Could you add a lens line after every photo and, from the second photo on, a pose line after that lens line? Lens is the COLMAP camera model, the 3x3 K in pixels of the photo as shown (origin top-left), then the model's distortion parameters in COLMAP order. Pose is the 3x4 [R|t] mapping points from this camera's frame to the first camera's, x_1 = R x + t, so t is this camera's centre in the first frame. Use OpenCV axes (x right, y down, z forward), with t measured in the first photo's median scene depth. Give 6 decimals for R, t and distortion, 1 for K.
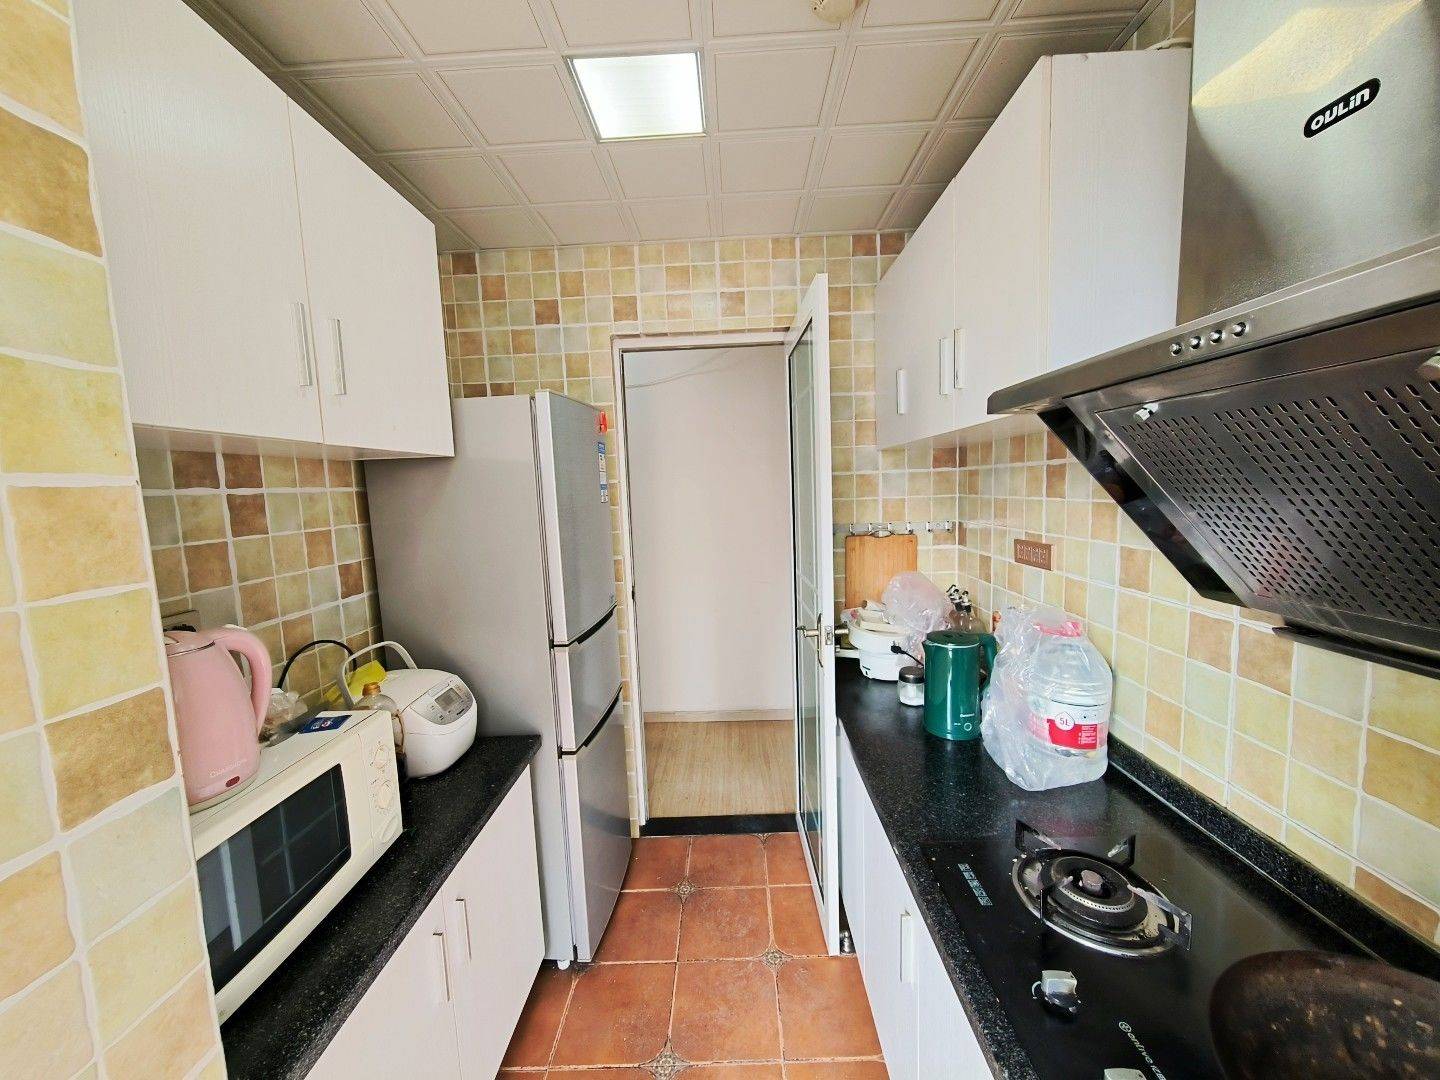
lens RADIAL K [[547.2, 0, 721.7], [0, 547.2, 541.8], [0, 0, 1]] dist [-0.000911, -0.000108]
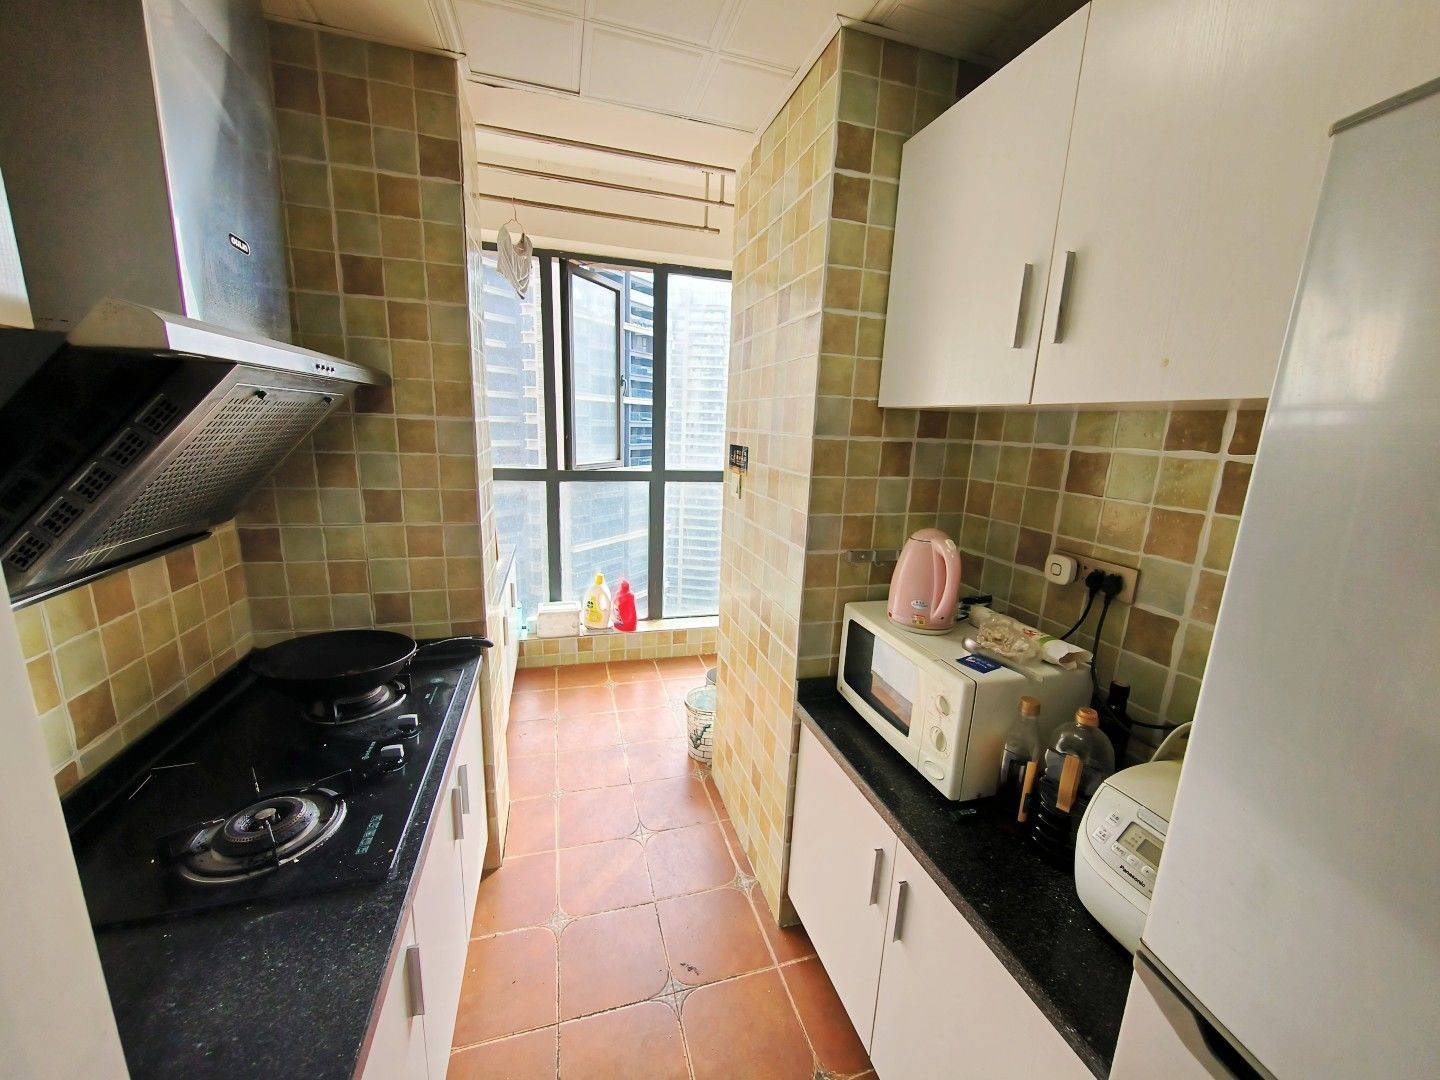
lens RADIAL K [[551.8, 0, 724.7], [0, 551.8, 541.9], [0, 0, 1]] dist [-0.002110, 0.000165]
pose [[-0.953199, 0.028487, -0.300997, 0.064851], [-0.068359, 0.949465, 0.306338, -0.157201], [0.294513, 0.312577, -0.903082, 1.419945]]
